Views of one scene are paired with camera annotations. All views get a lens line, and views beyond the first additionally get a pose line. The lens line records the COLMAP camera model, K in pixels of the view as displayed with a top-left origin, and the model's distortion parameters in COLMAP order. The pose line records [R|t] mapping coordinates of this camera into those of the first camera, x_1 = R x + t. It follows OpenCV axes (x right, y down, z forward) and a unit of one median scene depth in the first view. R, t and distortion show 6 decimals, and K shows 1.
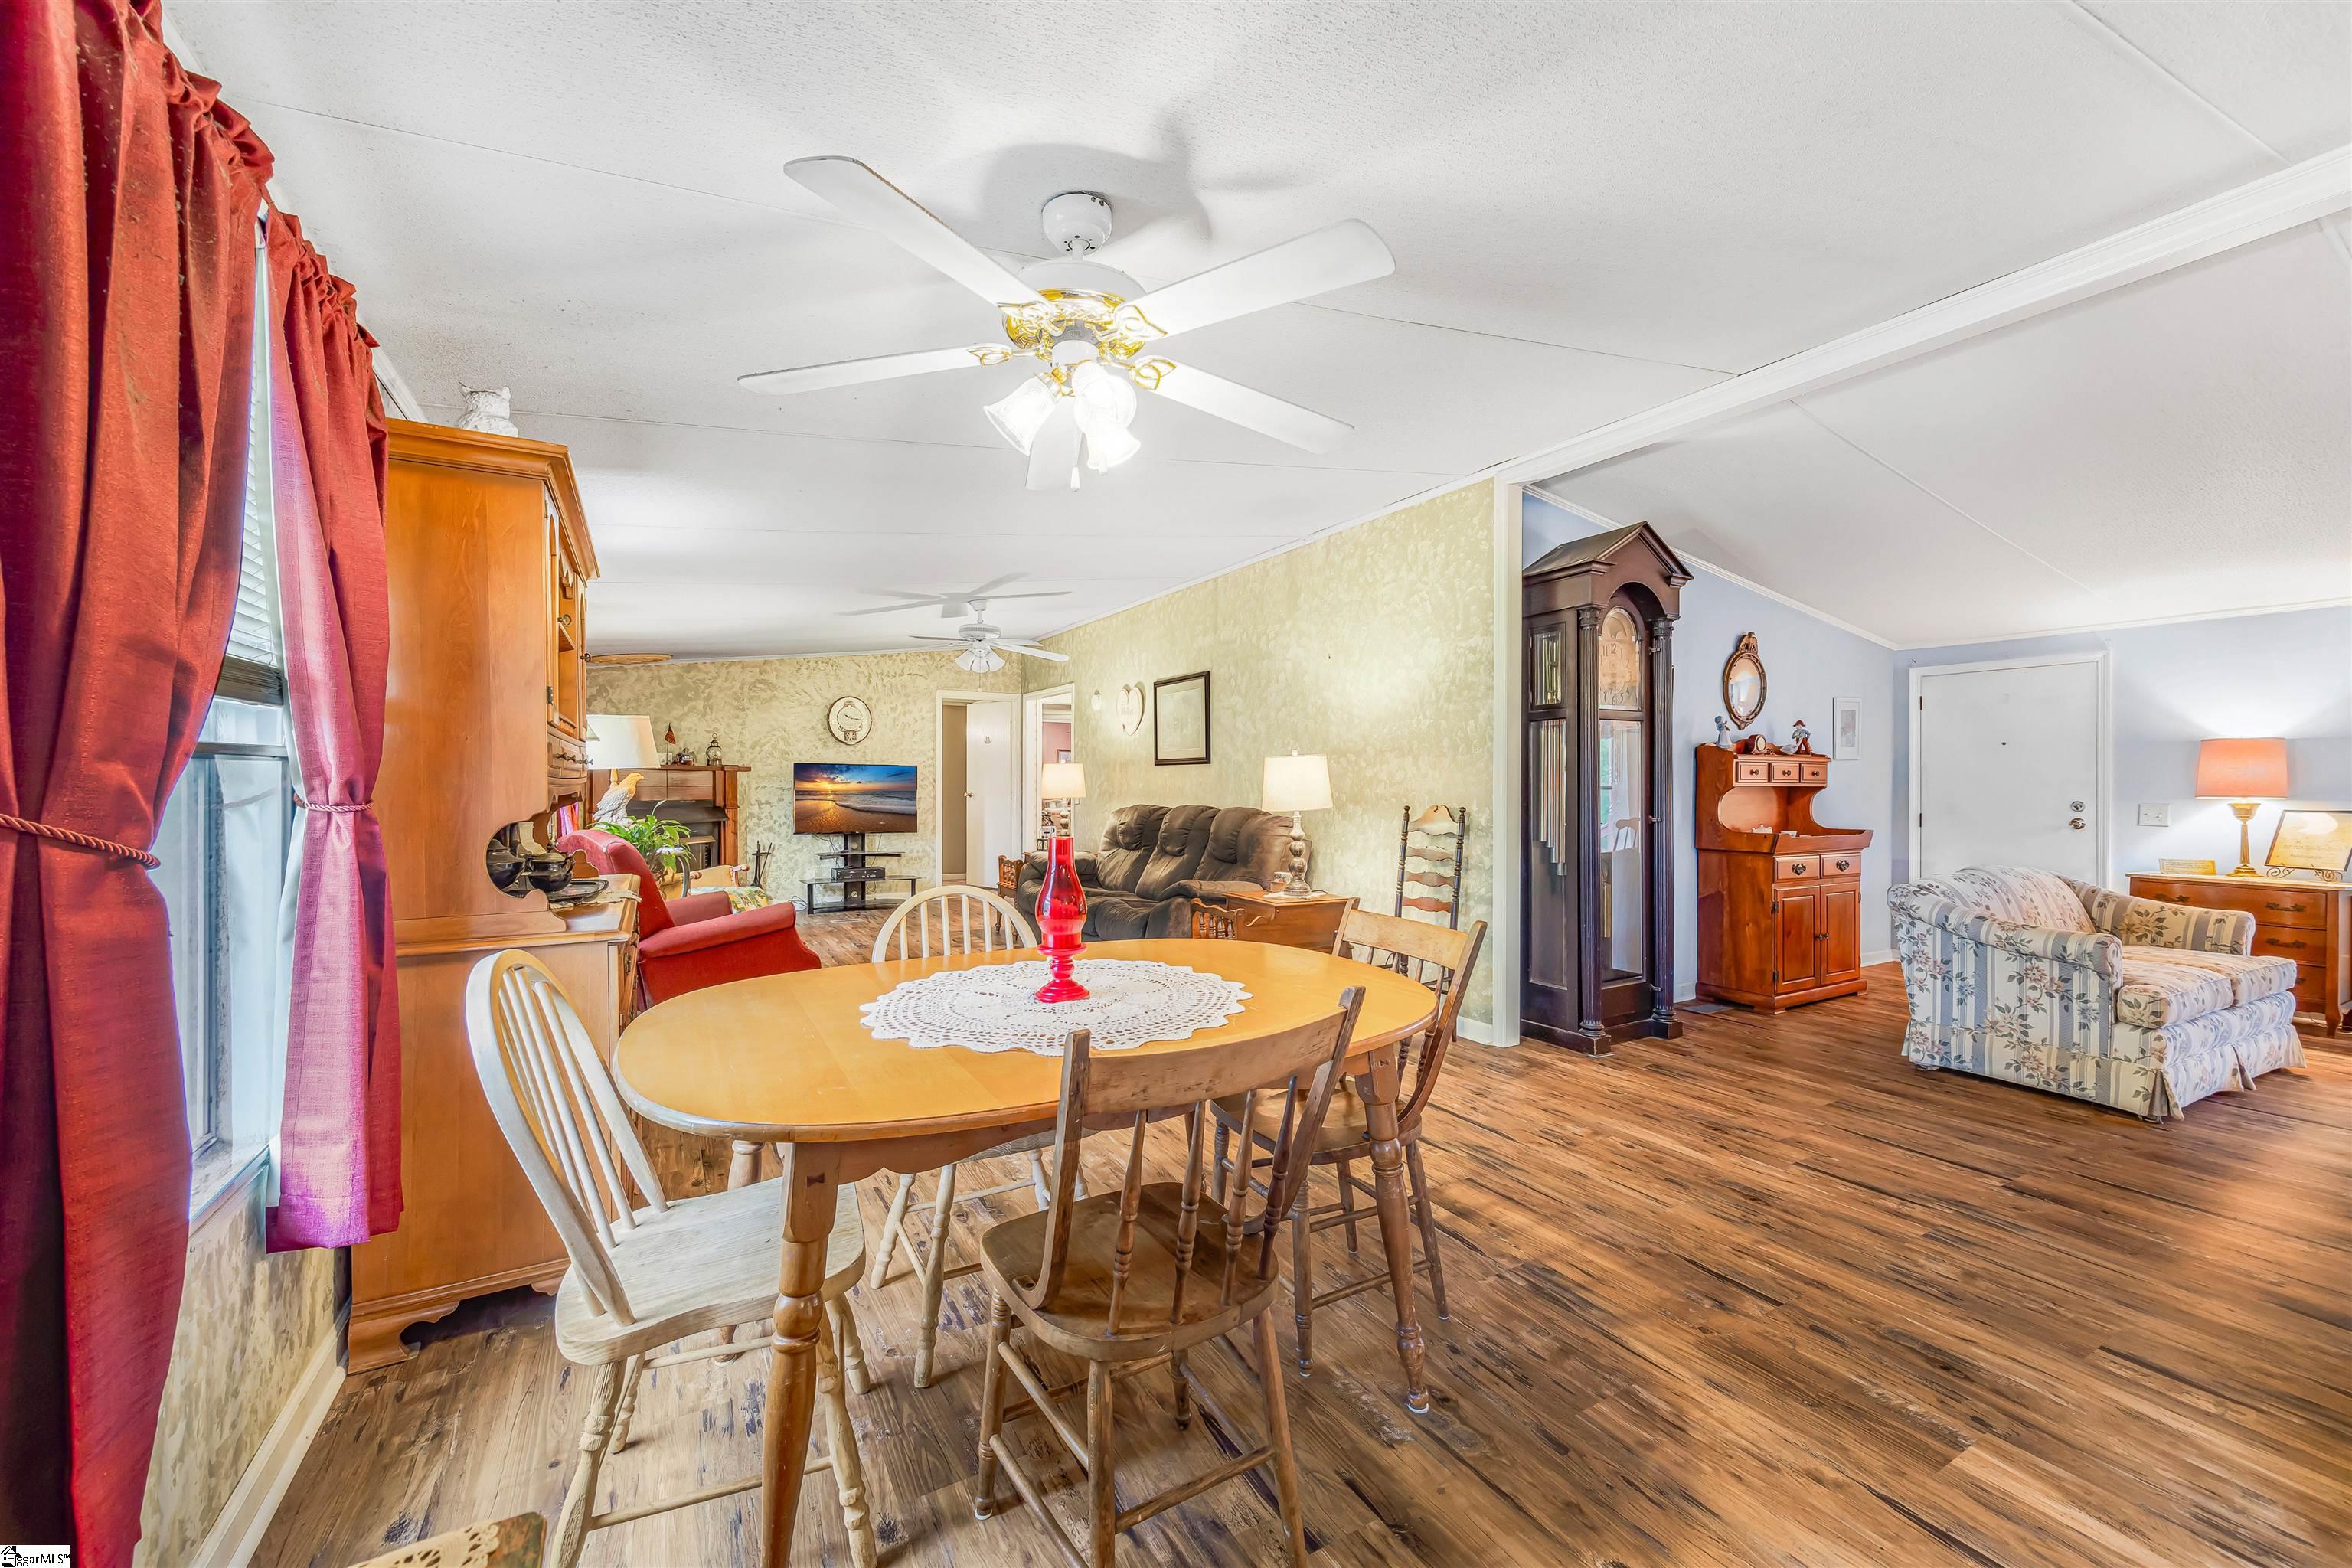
lens RADIAL K [[886.2, 0, 1176.0], [0, 886.2, 784.0], [0, 0, 1]] dist [-0.000964, -0.000033]
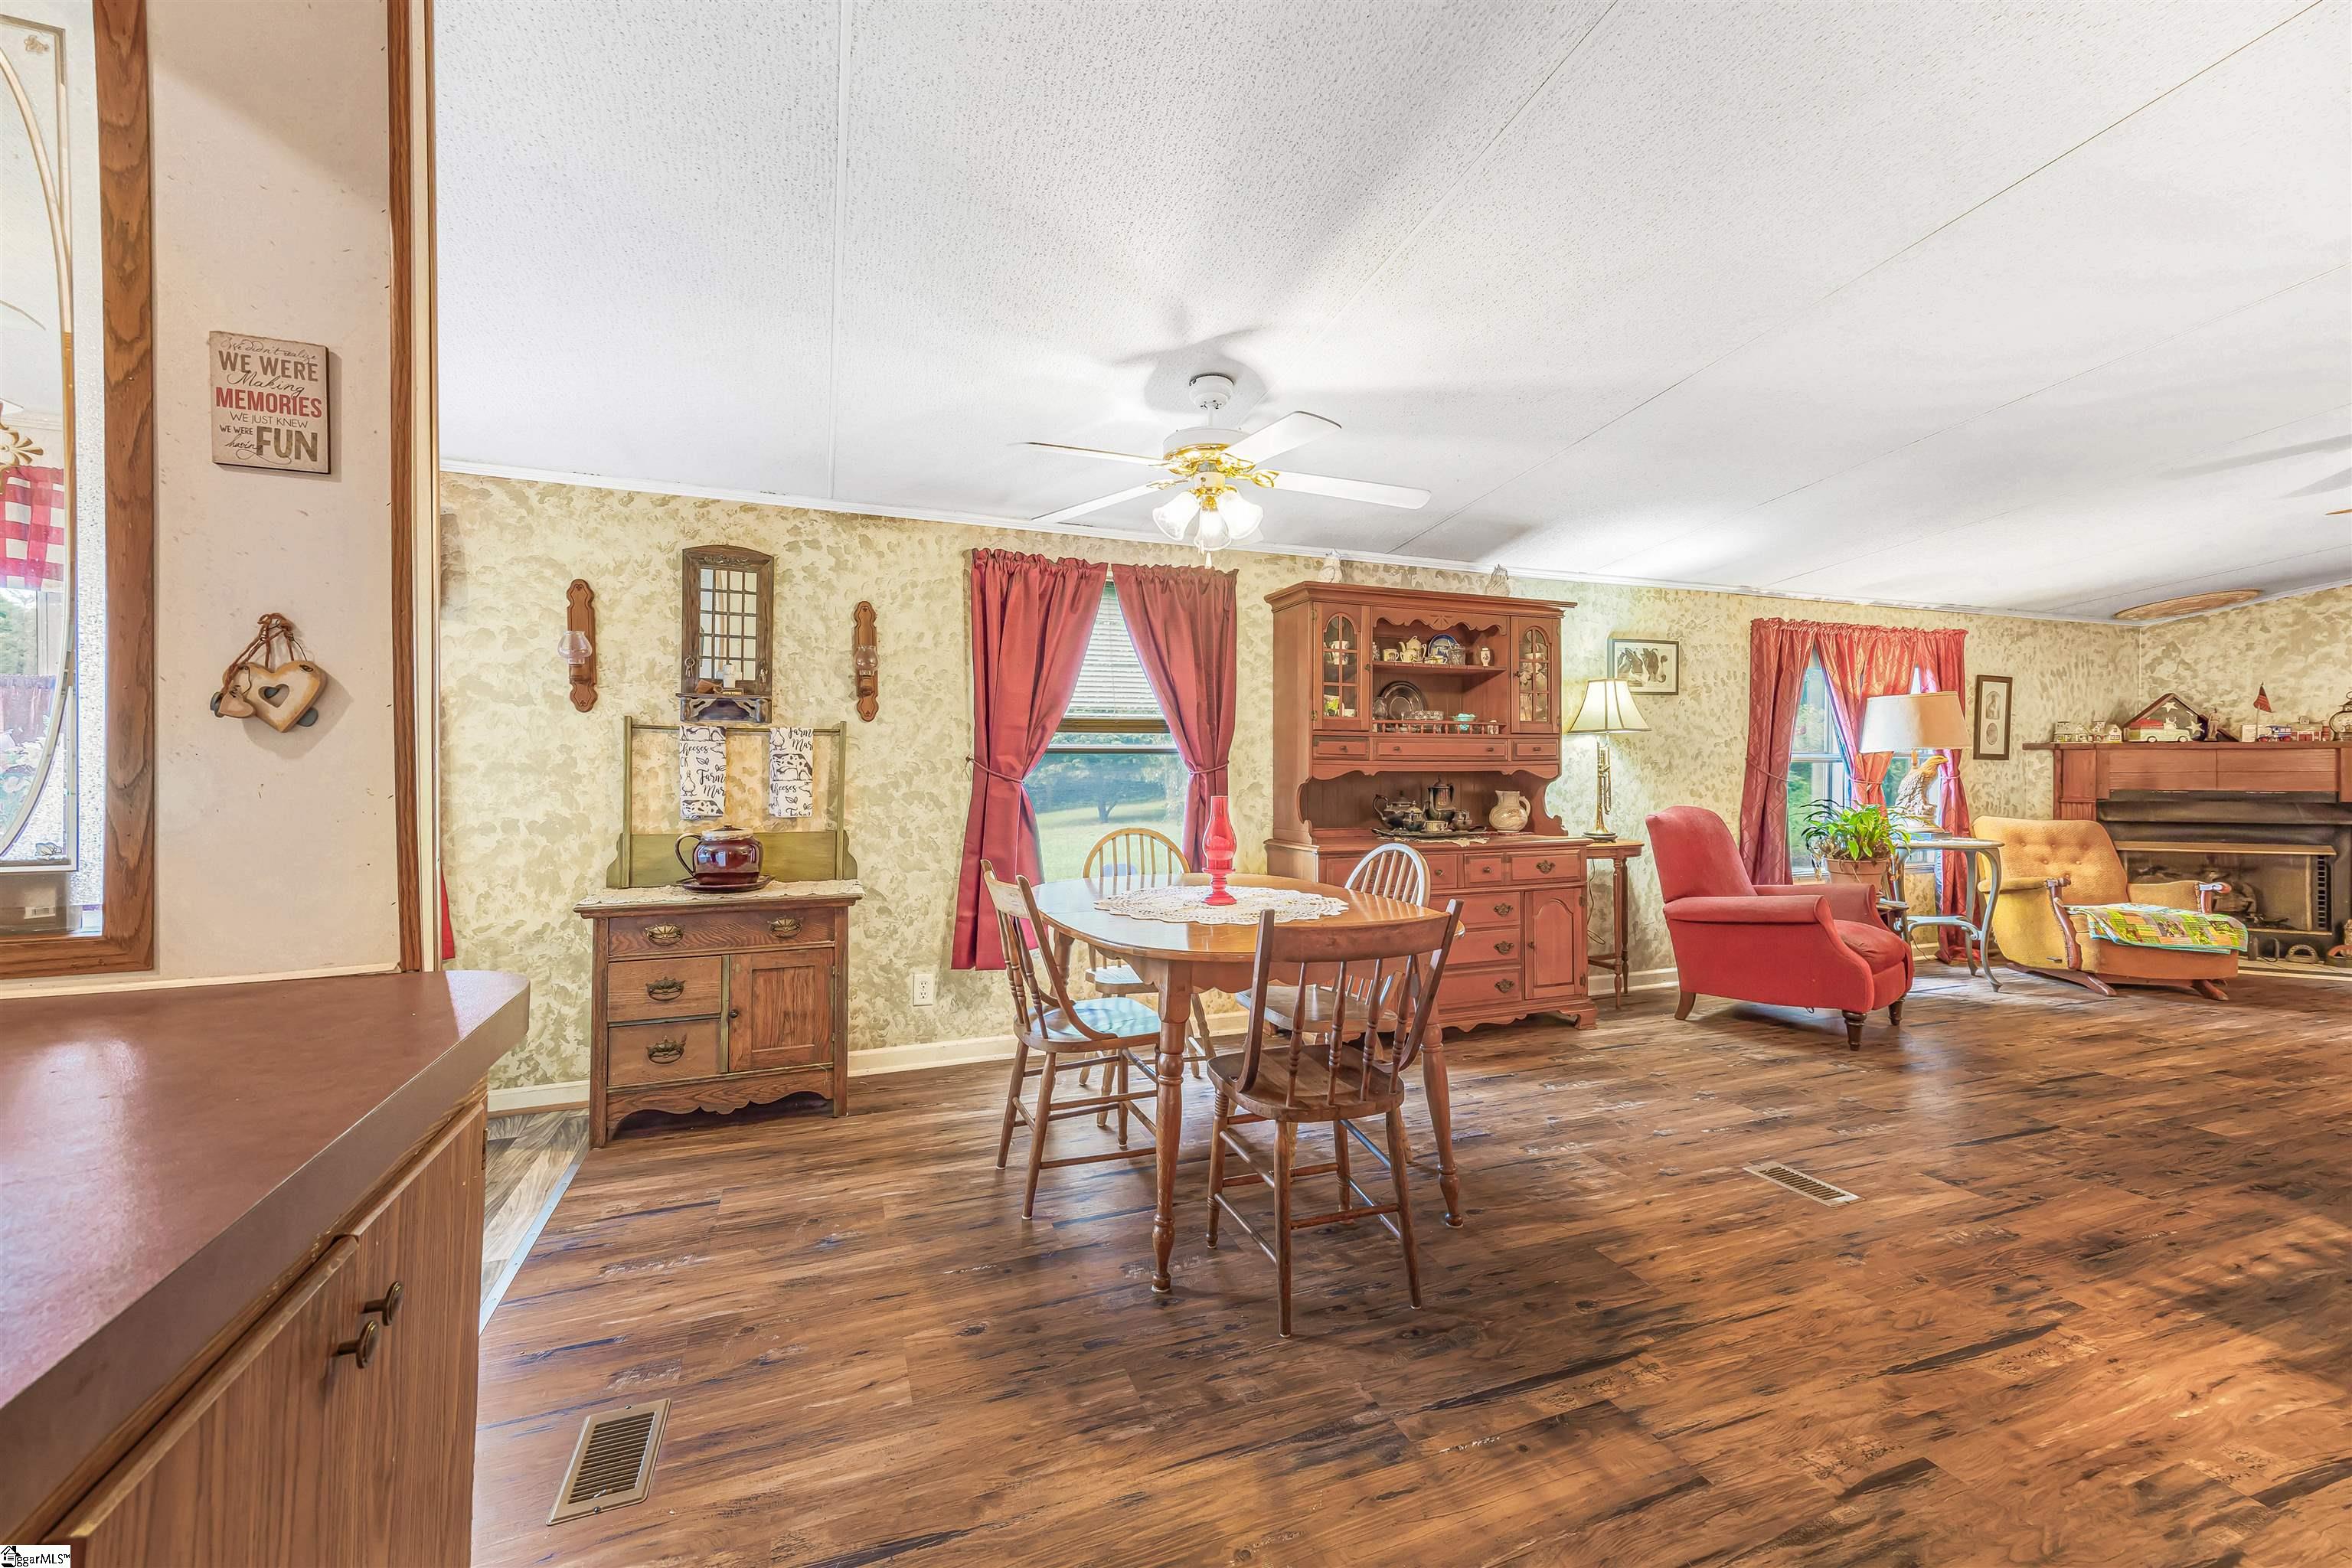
lens RADIAL K [[934.0, 0, 1147.1], [0, 934.0, 746.2], [0, 0, 1]] dist [-0.002468, -0.000050]
pose [[-0.179079, -0.027854, -0.983440, 1.083803], [-0.003518, 0.999611, -0.027671, 0.017771], [0.983828, -0.001496, -0.179107, 0.866221]]
